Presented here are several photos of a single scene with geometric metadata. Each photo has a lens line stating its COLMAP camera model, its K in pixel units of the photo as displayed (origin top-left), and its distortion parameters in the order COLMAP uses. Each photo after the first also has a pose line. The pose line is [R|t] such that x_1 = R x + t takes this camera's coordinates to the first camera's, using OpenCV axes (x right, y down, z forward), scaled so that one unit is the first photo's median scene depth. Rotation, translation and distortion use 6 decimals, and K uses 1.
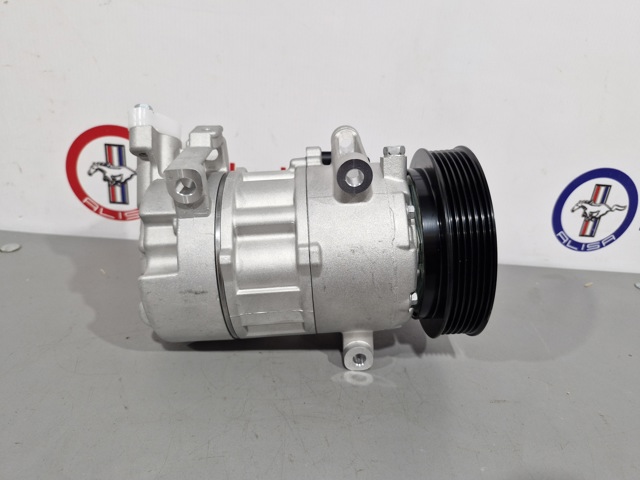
lens RADIAL K [[468.3, 0, 324.3], [0, 468.3, 242.7], [0, 0, 1]] dist [0.028761, -0.061287]
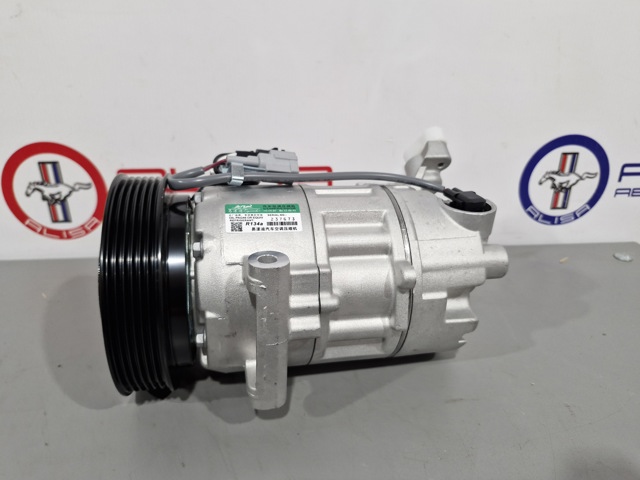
lens RADIAL K [[475.9, 0, 318.6], [0, 475.9, 238.2], [0, 0, 1]] dist [-0.019372, -0.008036]
pose [[0.995287, -0.094431, -0.022070, 0.107315], [0.094631, 0.995479, 0.008204, -0.009188], [0.021195, -0.010253, 0.999723, 0.045474]]
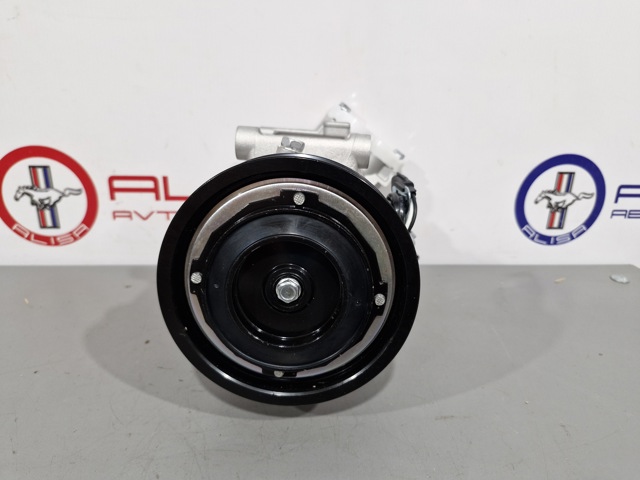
lens RADIAL K [[473.5, 0, 320.0], [0, 473.5, 240.0], [0, 0, 1]] dist [0.003138, -0.042005]
pose [[0.997531, -0.069318, -0.011279, 0.116201], [0.068826, 0.996850, -0.039414, 0.015684], [0.013975, 0.038541, 0.999159, 0.064065]]
